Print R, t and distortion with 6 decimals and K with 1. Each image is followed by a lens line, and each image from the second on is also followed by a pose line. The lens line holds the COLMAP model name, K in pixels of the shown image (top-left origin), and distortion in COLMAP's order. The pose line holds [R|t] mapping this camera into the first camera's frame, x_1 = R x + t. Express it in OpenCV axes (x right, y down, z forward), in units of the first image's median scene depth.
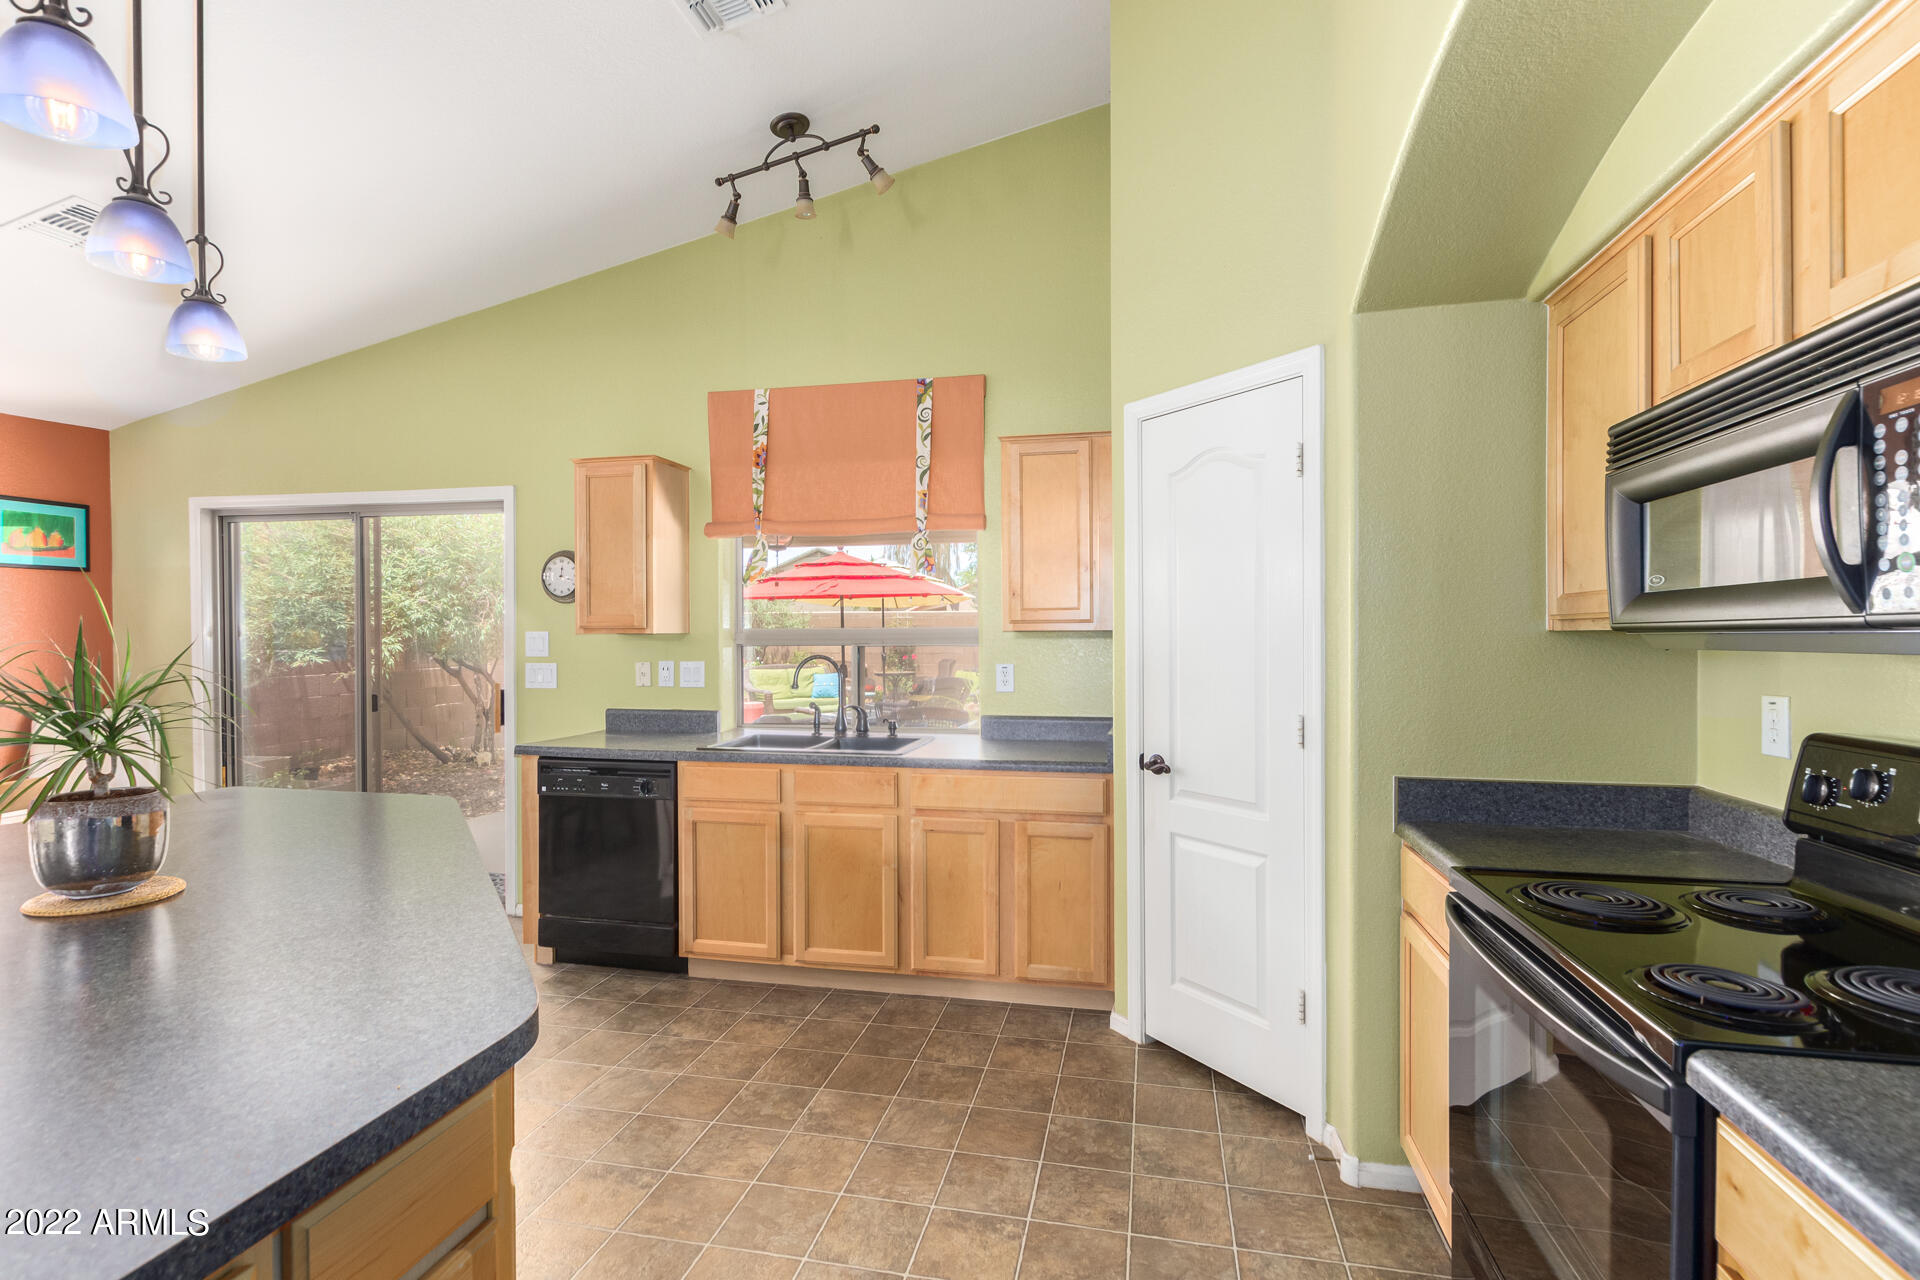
lens RADIAL K [[895.0, 0, 960.4], [0, 895.0, 645.6], [0, 0, 1]] dist [0.008758, 0.000251]
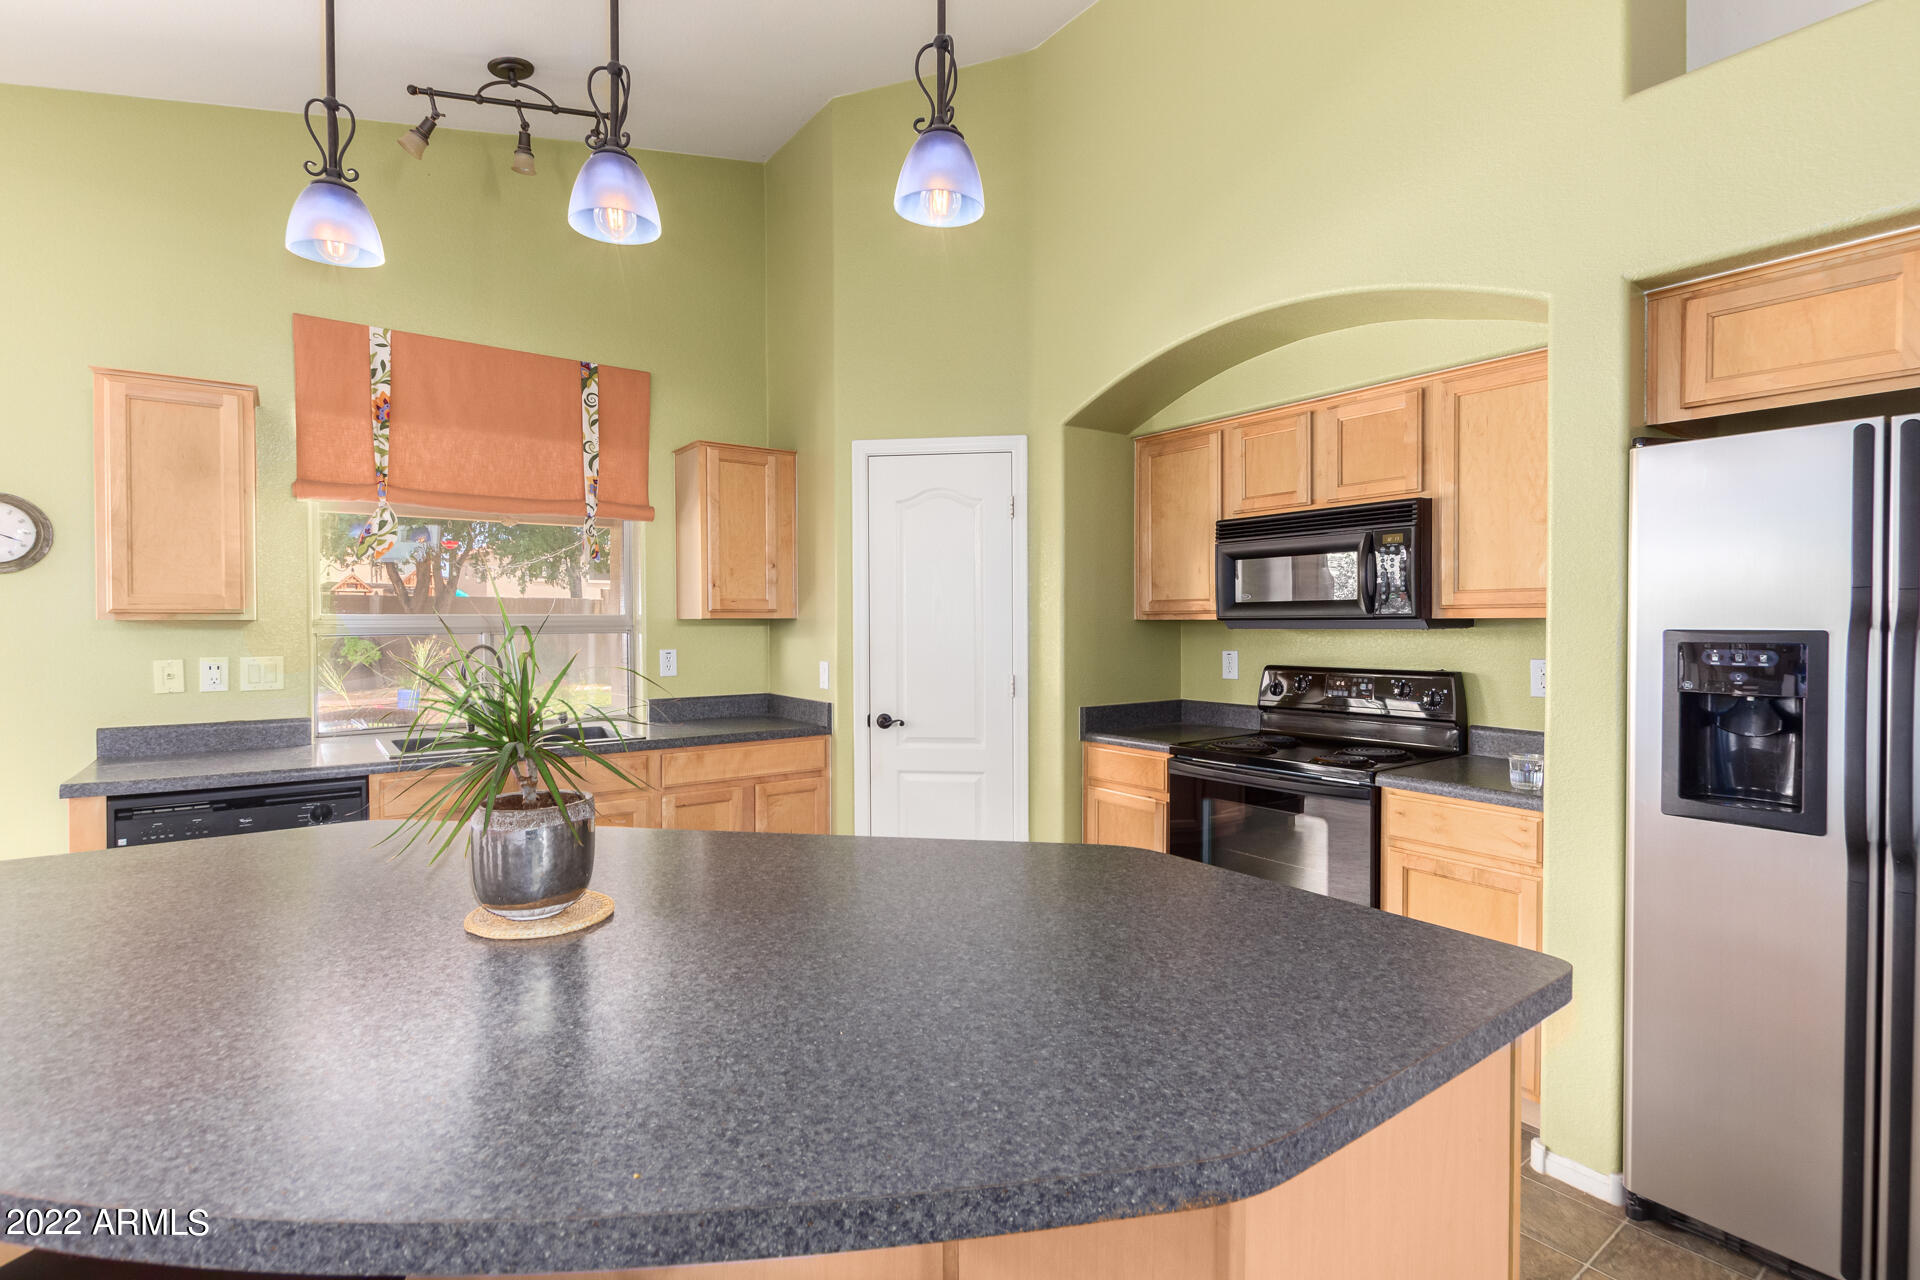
lens RADIAL K [[886.4, 0, 945.1], [0, 886.4, 636.0], [0, 0, 1]] dist [0.001607, -0.000870]
pose [[0.656452, -0.010905, 0.754289, -0.528872], [0.009538, 0.999936, 0.006155, 0.001122], [-0.754308, 0.003154, 0.656514, 0.062303]]
